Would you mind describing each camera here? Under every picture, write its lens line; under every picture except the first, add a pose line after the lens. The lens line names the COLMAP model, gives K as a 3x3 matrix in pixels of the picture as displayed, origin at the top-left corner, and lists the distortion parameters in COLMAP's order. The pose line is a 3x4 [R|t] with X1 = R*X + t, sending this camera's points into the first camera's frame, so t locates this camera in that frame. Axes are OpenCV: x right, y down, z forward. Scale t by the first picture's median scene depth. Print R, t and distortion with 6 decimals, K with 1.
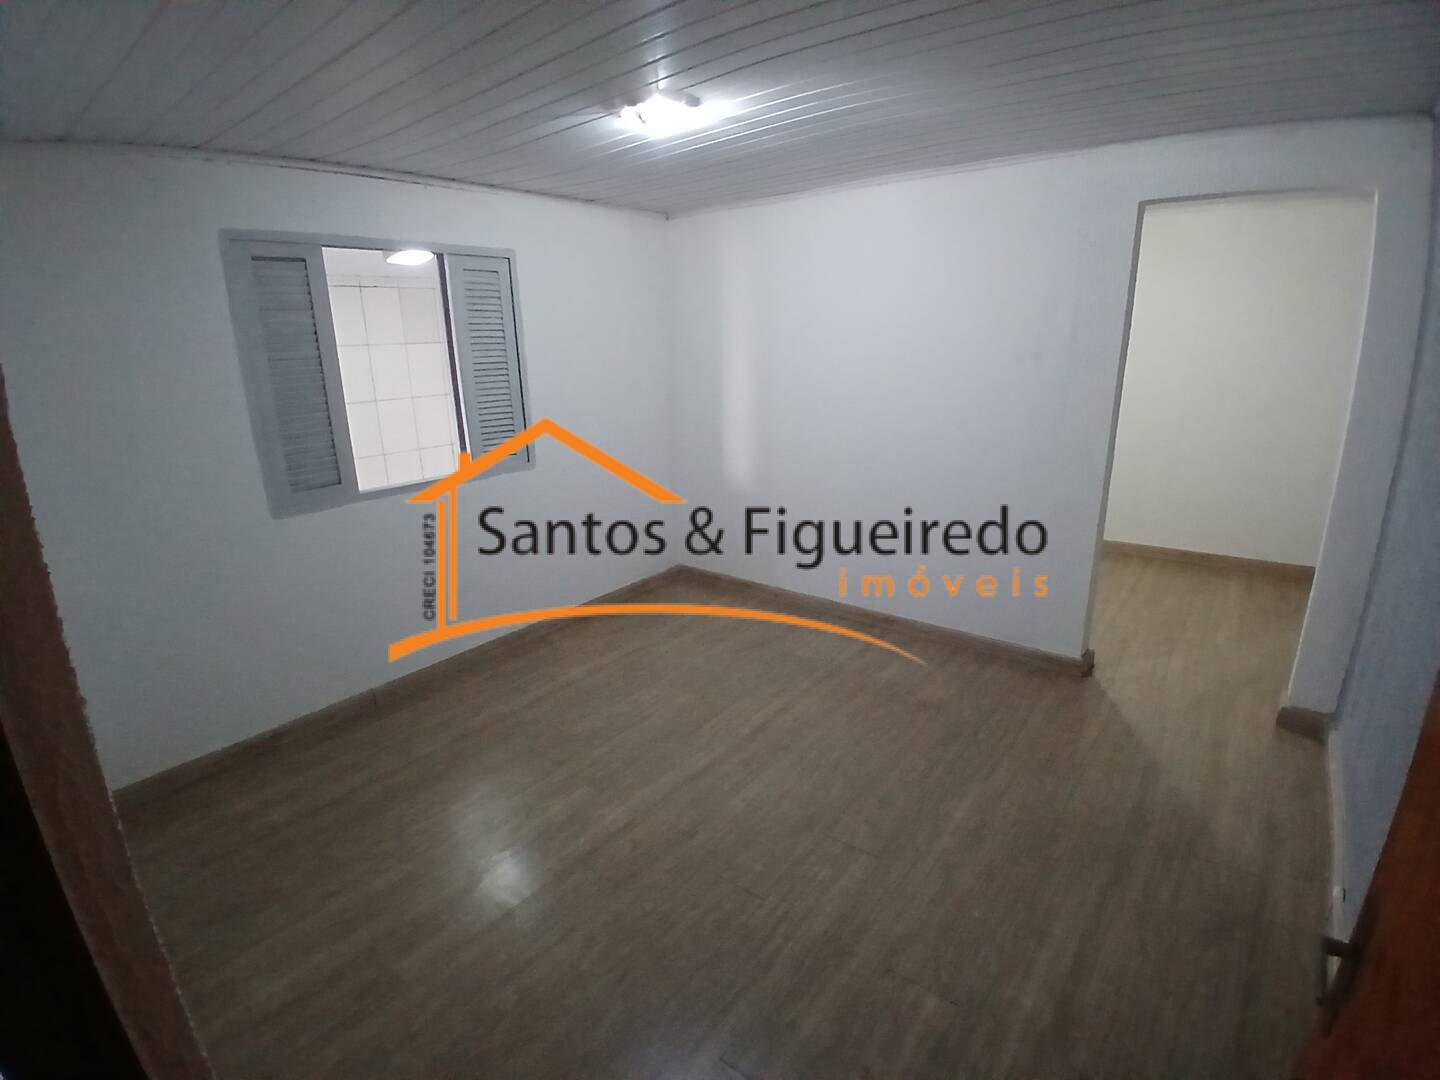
lens RADIAL K [[714.9, 0, 720.0], [0, 714.9, 540.0], [0, 0, 1]] dist [-0.000042, -0.041904]
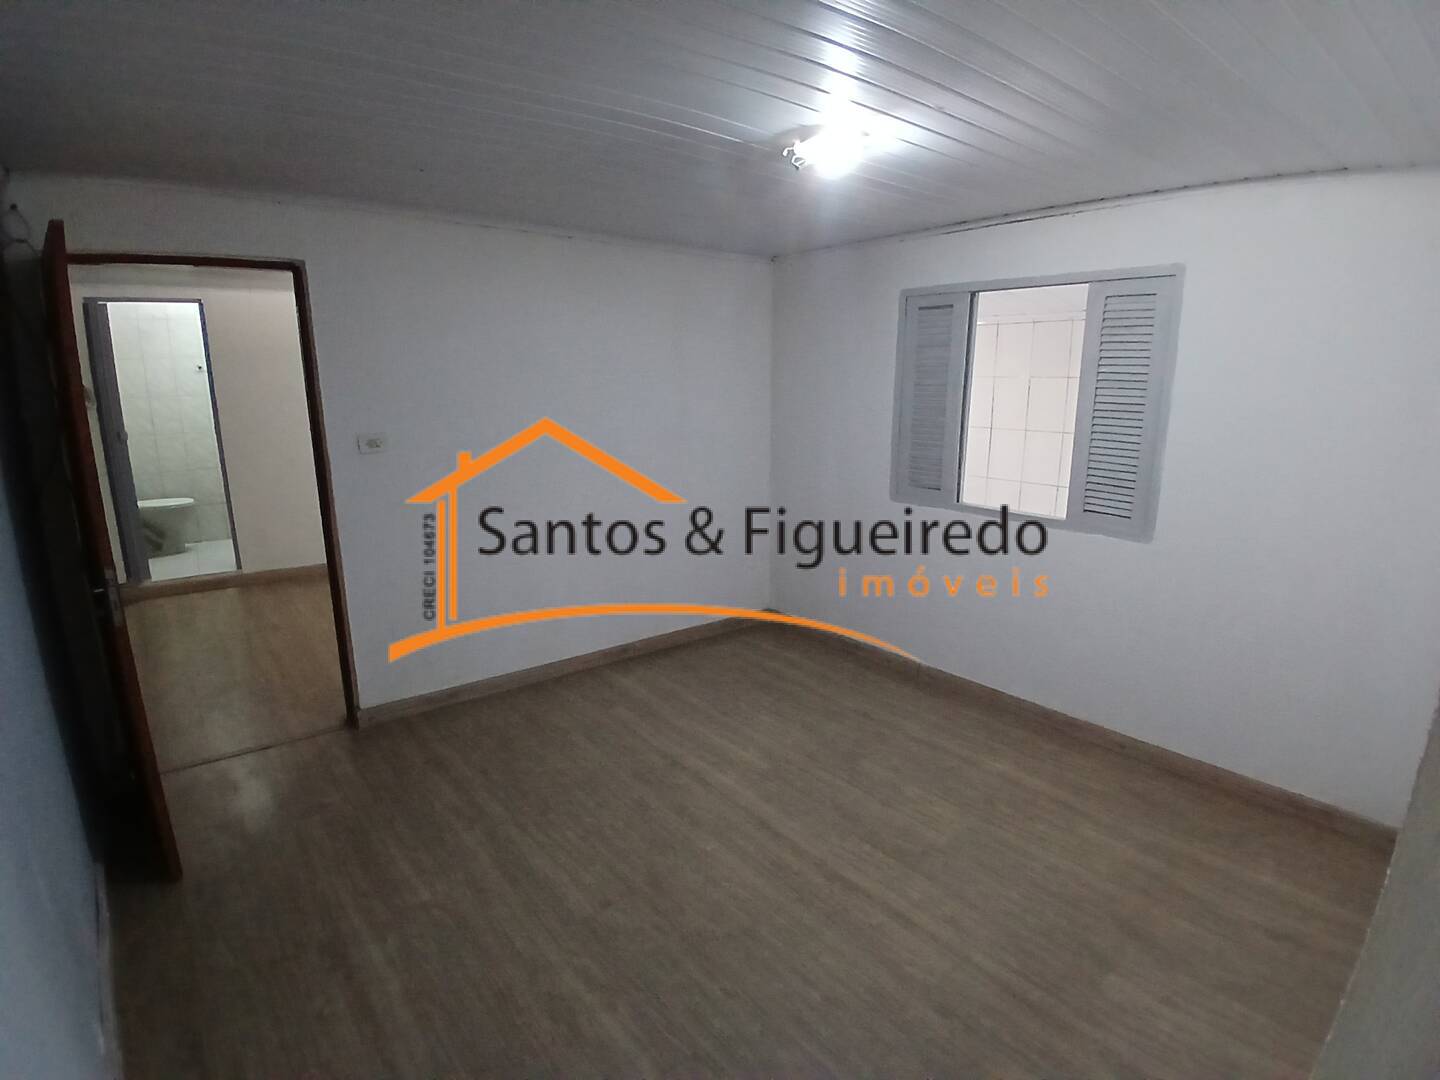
lens RADIAL K [[714.9, 0, 720.0], [0, 714.9, 540.0], [0, 0, 1]] dist [-0.000042, -0.041904]
pose [[-0.215135, 0.248626, -0.944406, 0.796220], [-0.266208, 0.915498, 0.301657, -0.300207], [0.939601, 0.316305, -0.130770, 0.942242]]
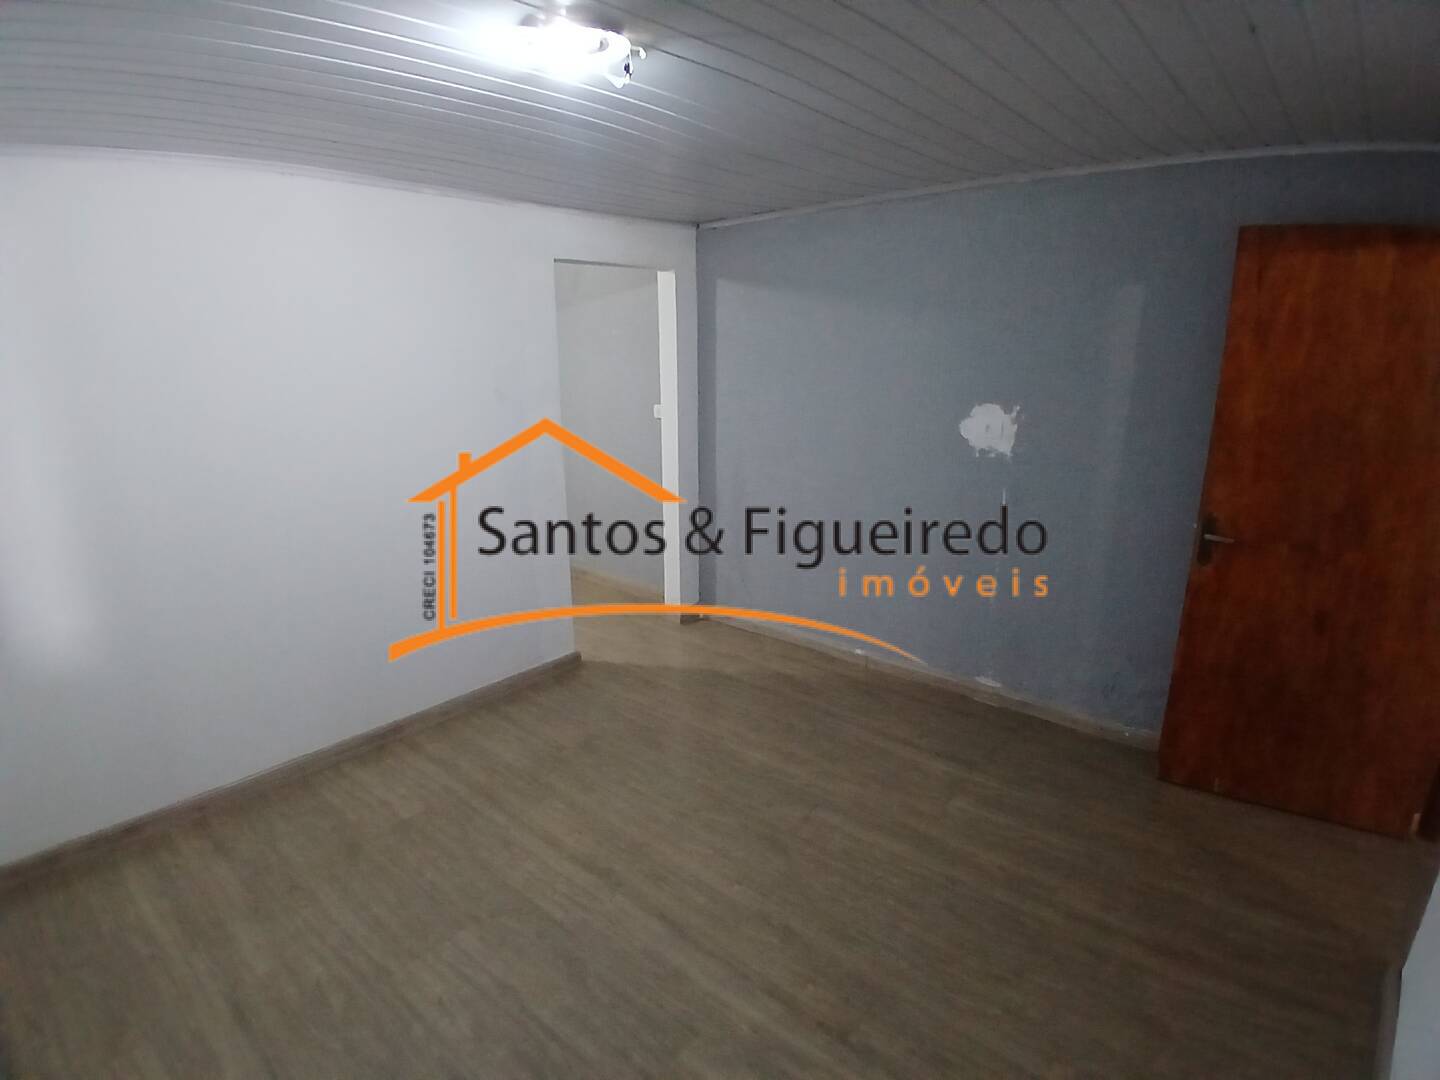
lens RADIAL K [[714.9, 0, 720.0], [0, 714.9, 540.0], [0, 0, 1]] dist [-0.000042, -0.041904]
pose [[0.039188, -0.233840, 0.971485, -0.692864], [0.280713, 0.935655, 0.213892, -0.223916], [-0.958991, 0.264327, 0.102308, 0.758882]]
